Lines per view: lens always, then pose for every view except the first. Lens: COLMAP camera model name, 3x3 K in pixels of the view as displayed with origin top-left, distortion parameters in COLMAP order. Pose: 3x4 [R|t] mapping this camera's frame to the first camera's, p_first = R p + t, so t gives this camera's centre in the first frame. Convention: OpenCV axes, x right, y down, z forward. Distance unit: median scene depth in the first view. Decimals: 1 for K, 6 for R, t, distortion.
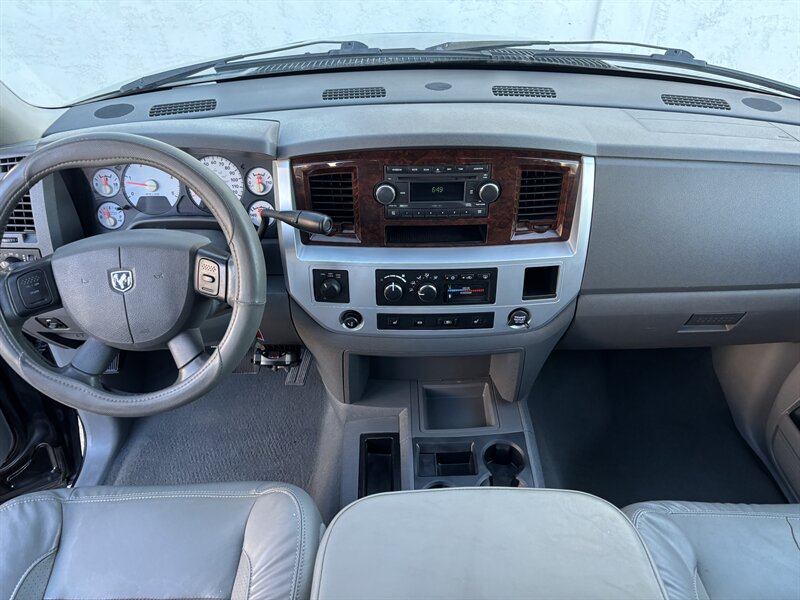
lens RADIAL K [[597.8, 0, 401.4], [0, 597.8, 301.2], [0, 0, 1]] dist [0.041971, -0.053113]
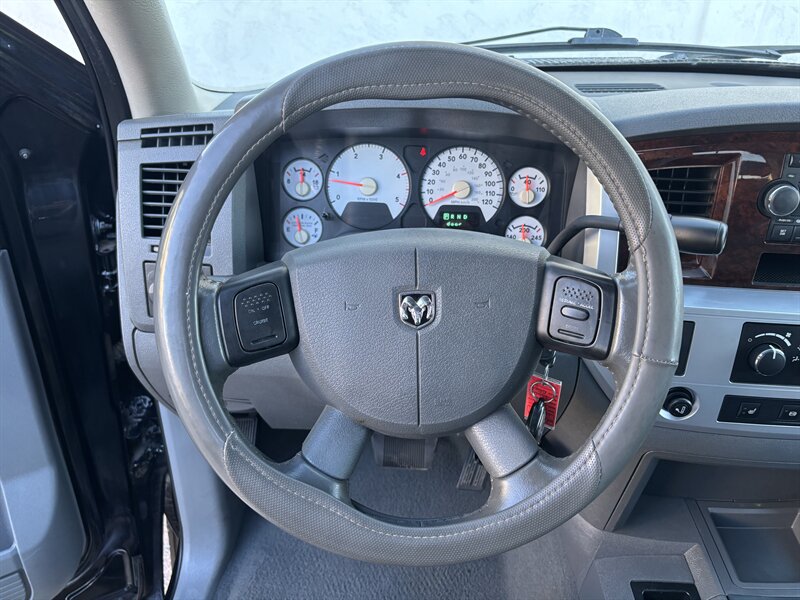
lens RADIAL K [[603.6, 0, 400.8], [0, 603.6, 302.7], [0, 0, 1]] dist [0.040601, -0.062073]
pose [[0.998297, 0.049372, -0.031072, -0.369832], [-0.053018, 0.990063, -0.130244, 0.026047], [0.024333, 0.131669, 0.990995, 0.360316]]
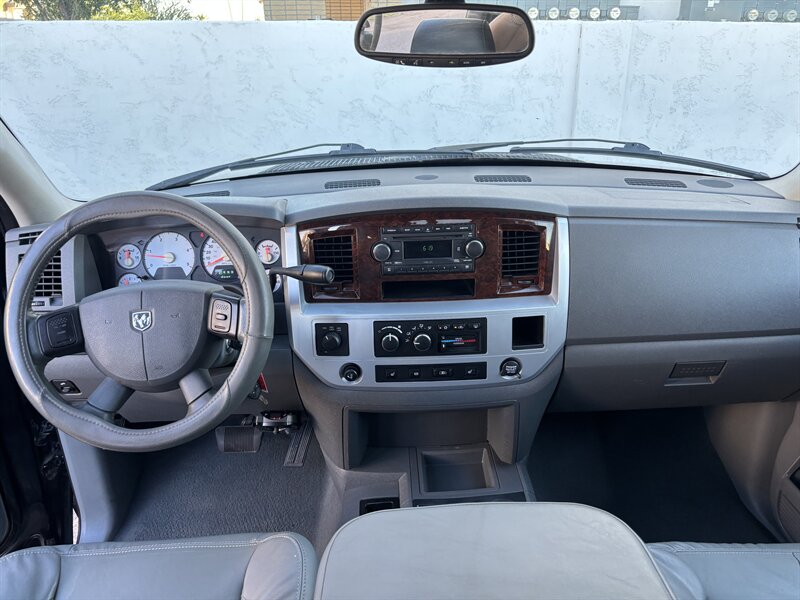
lens RADIAL K [[597.2, 0, 395.9], [0, 597.2, 294.5], [0, 0, 1]] dist [0.044022, -0.060670]
pose [[0.999734, -0.023071, 0.000236, -0.001950], [0.022486, 0.971962, -0.234059, 0.148332], [0.005170, 0.234002, 0.972222, -0.055671]]
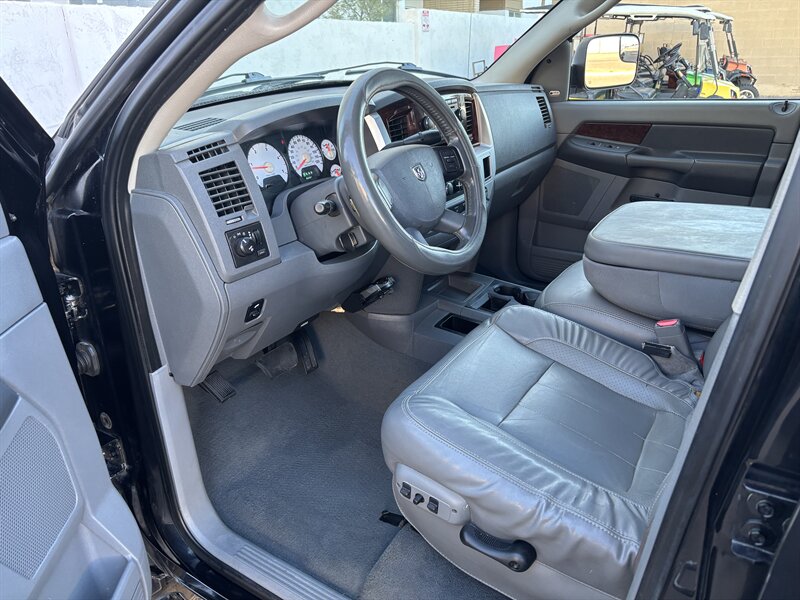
lens RADIAL K [[603.6, 0, 400.8], [0, 603.6, 302.7], [0, 0, 1]] dist [0.040601, -0.062073]
pose [[0.561227, -0.345847, 0.751940, -1.284263], [0.504604, 0.863111, 0.020357, 0.135849], [-0.656048, 0.368008, 0.658917, 0.191427]]
